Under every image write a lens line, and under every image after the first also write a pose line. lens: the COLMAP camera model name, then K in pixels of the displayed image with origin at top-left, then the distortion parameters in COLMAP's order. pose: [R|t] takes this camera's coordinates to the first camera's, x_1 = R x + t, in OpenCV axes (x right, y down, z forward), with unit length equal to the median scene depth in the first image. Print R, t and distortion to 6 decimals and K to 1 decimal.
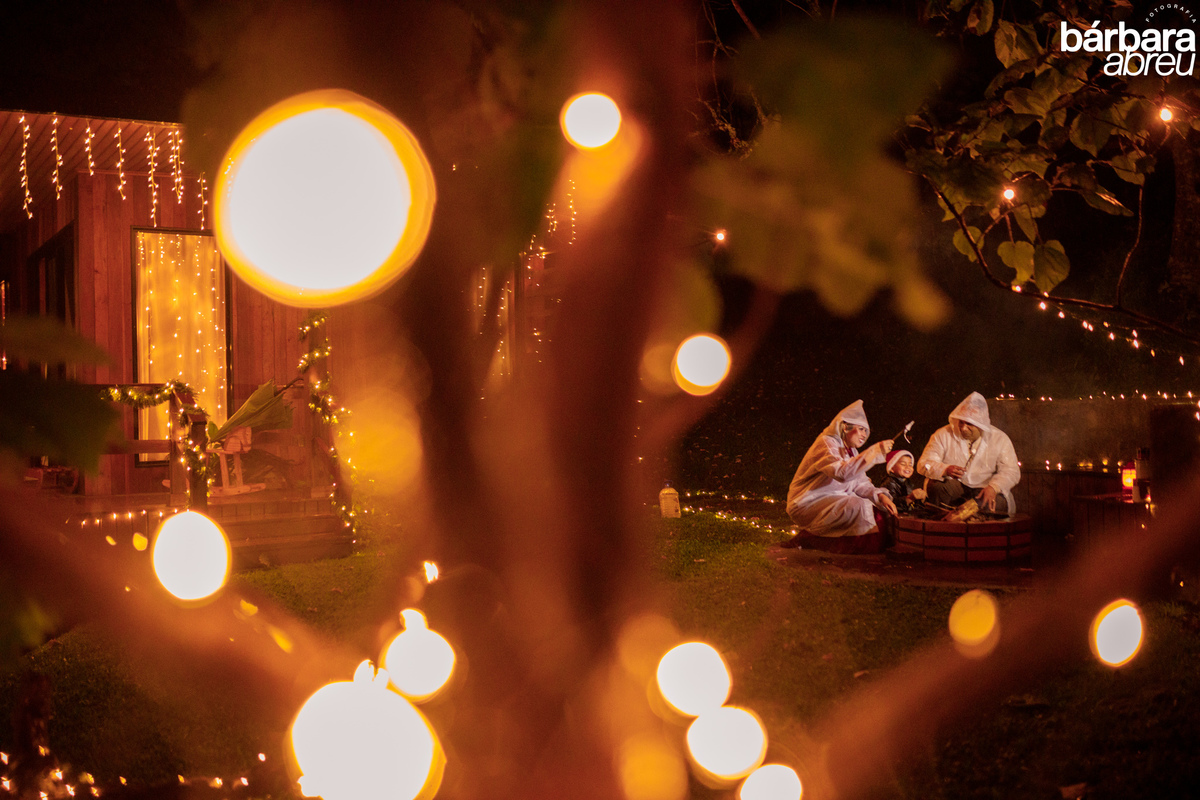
lens RADIAL K [[1169.7, 0, 600.9], [0, 1169.7, 395.7], [0, 0, 1]] dist [-0.005024, 0.000000]
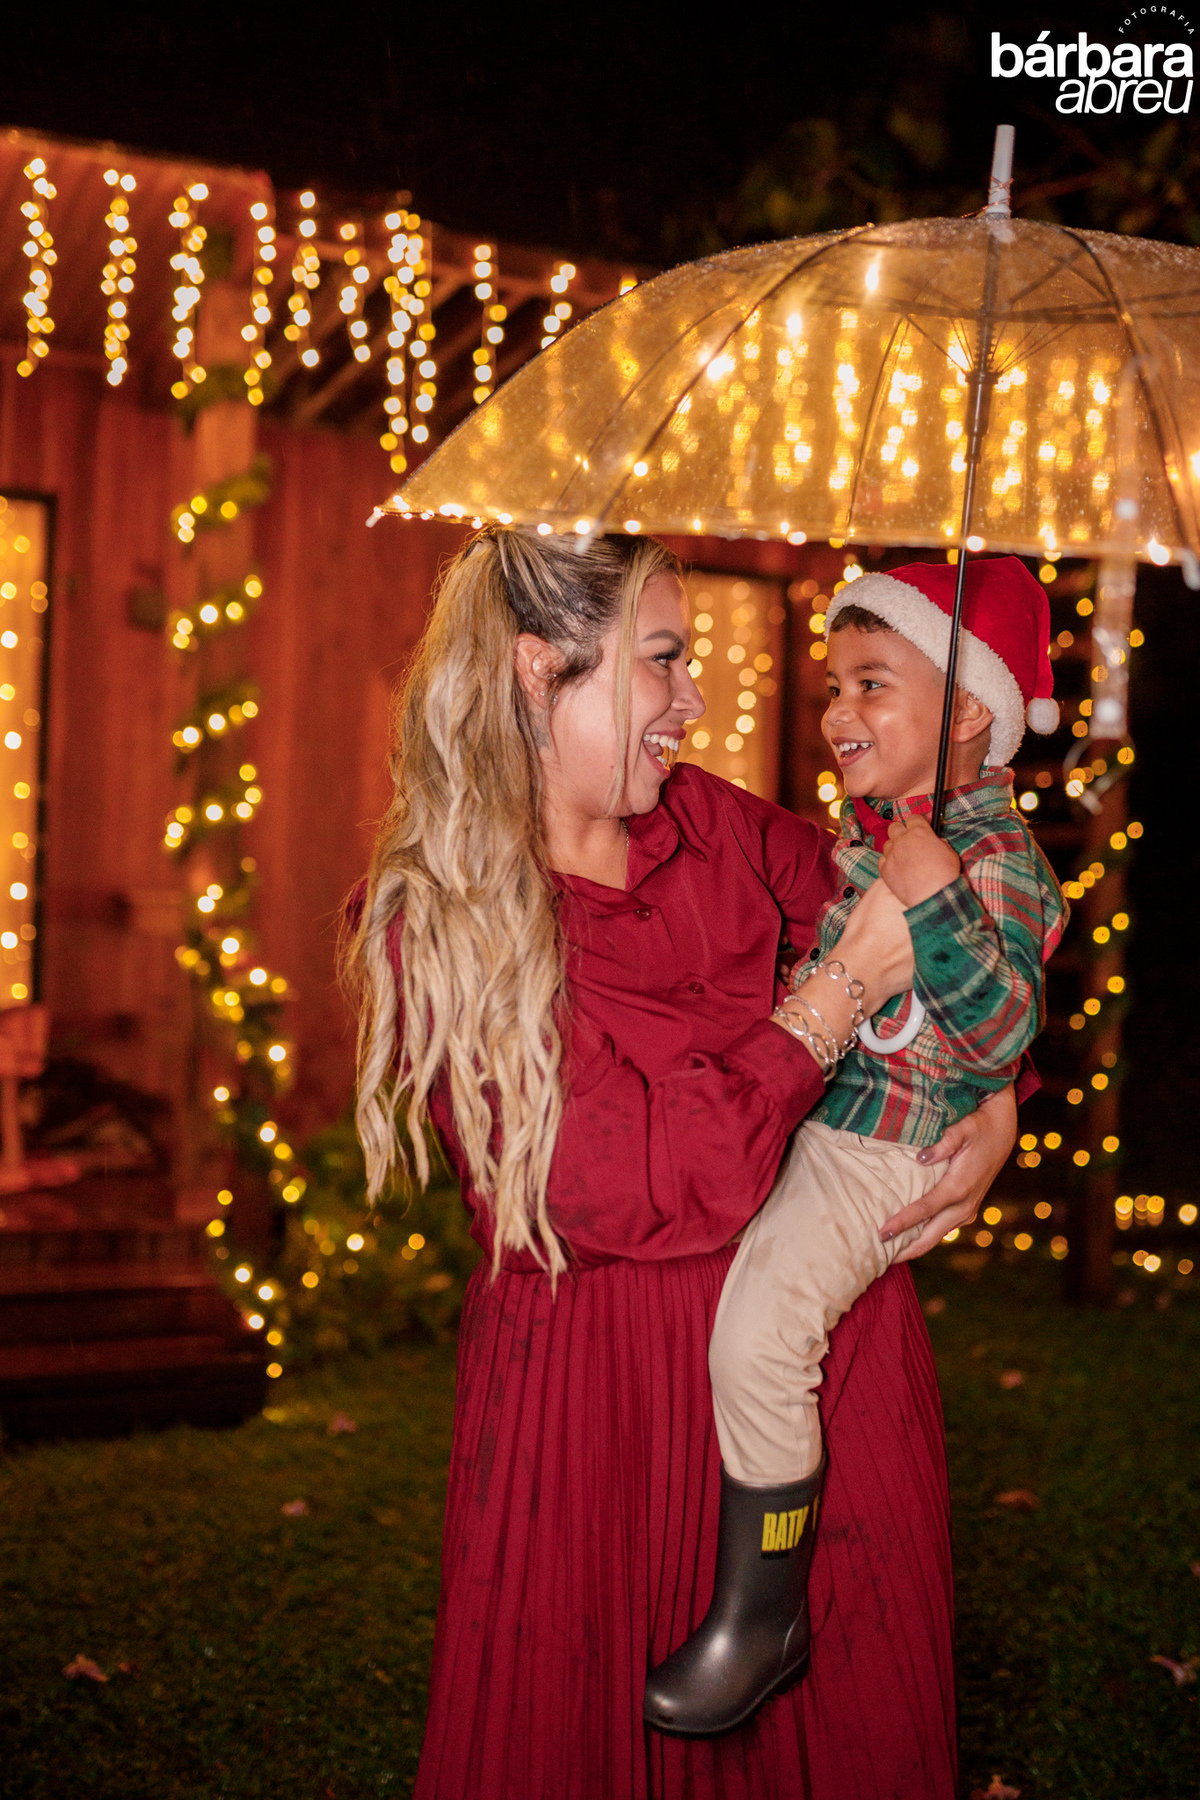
lens RADIAL K [[1911.5, 0, 601.6], [0, 1911.5, 897.8], [0, 0, 1]] dist [0.000073, 0.000000]
pose [[0.988383, 0.045851, -0.144905, -0.047751], [-0.048555, 0.998705, -0.015181, -0.007094], [0.144021, 0.022041, 0.989329, 0.494729]]
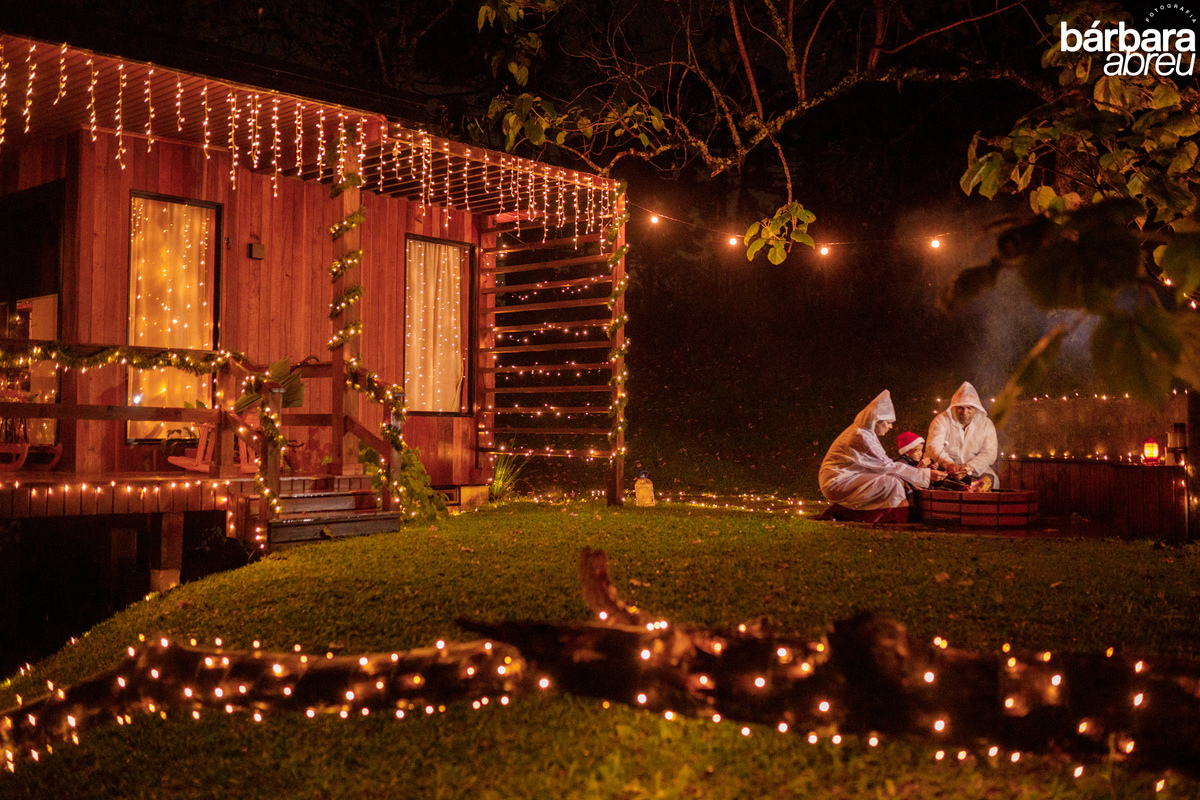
lens RADIAL K [[1274.3, 0, 597.7], [0, 1274.3, 389.4], [0, 0, 1]] dist [0.000073, 0.000000]
pose [[0.959746, 0.036947, 0.278428, -0.376625], [-0.024801, 0.998586, -0.047018, 0.065372], [-0.279772, 0.038220, 0.959305, -0.103905]]
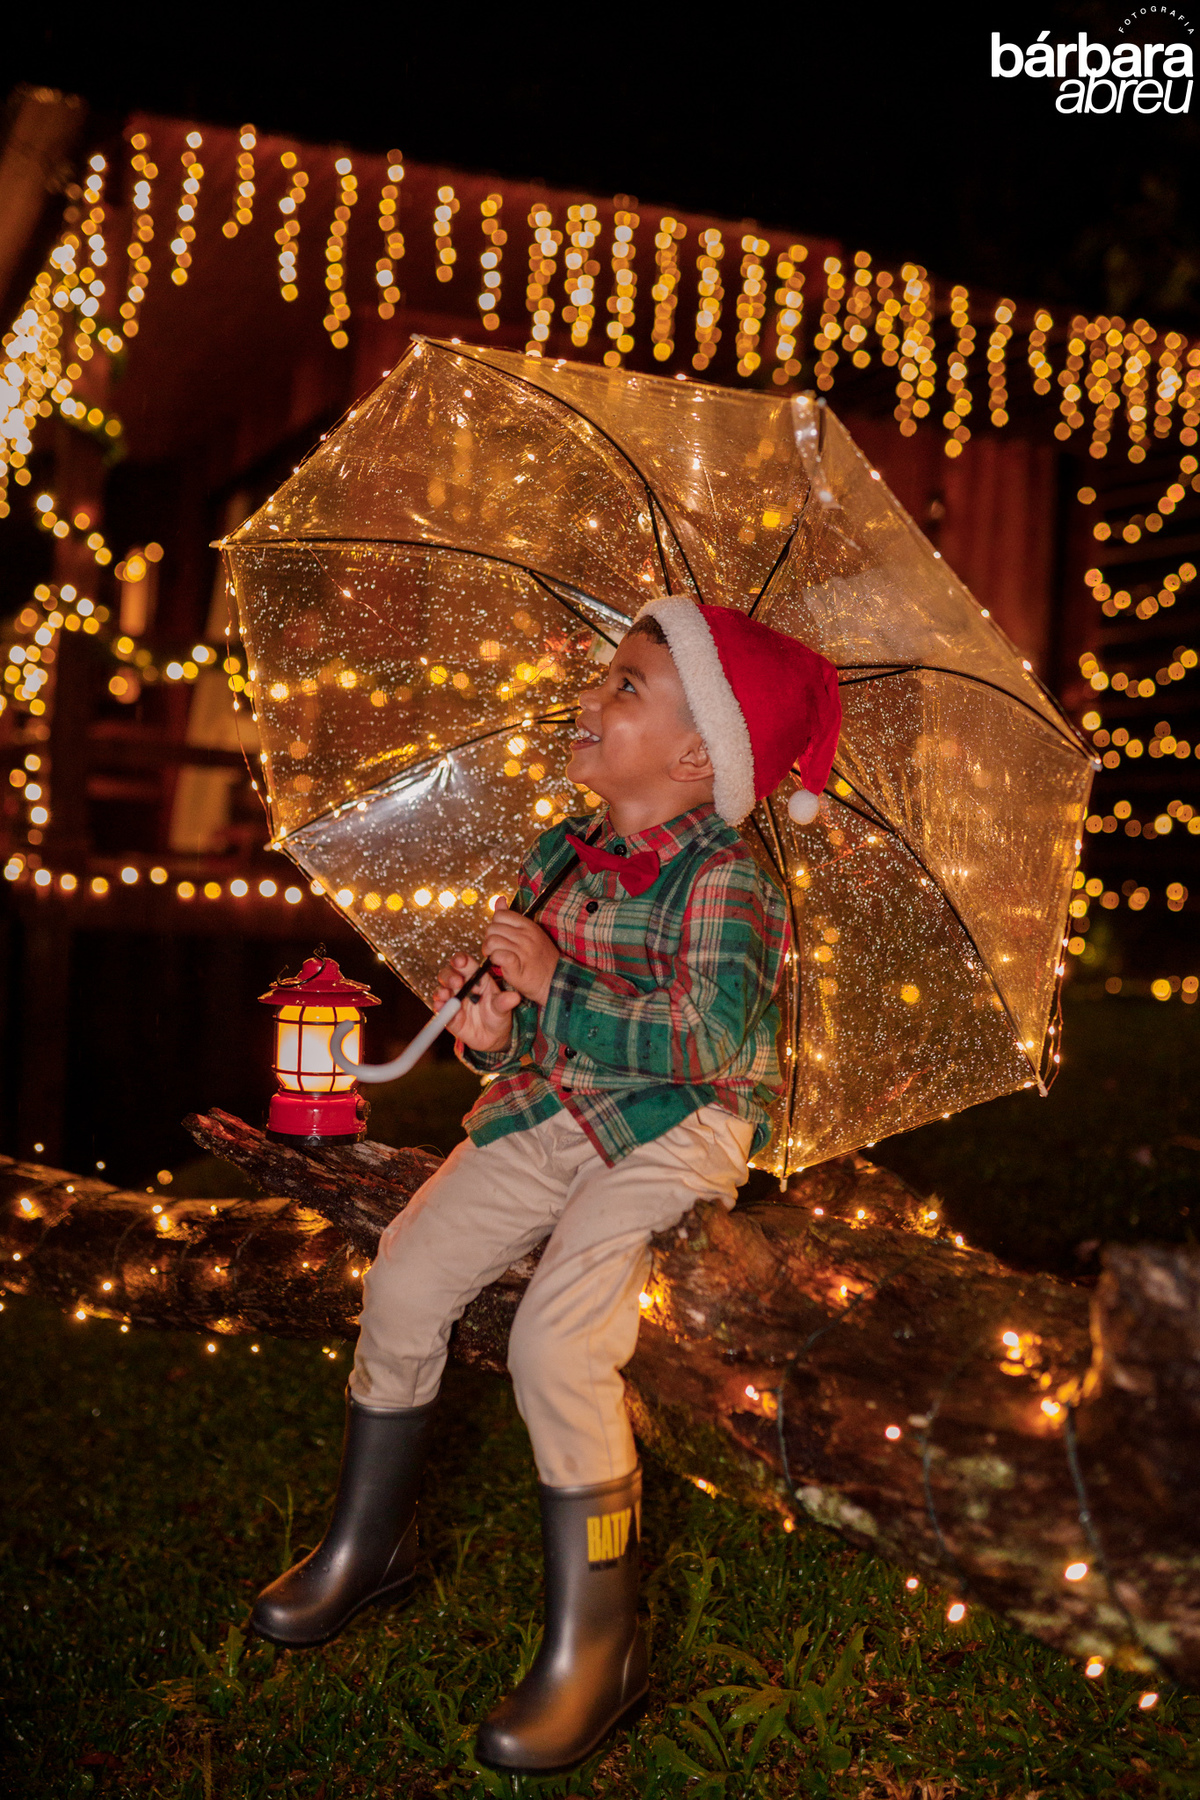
lens RADIAL K [[1911.5, 0, 589.8], [0, 1911.5, 882.6], [0, 0, 1]] dist [0.000073, 0.000000]
pose [[0.986746, 0.075671, -0.143546, -0.208519], [-0.077482, 0.996969, -0.007062, 0.096383], [0.142576, 0.018091, 0.989618, 0.113334]]
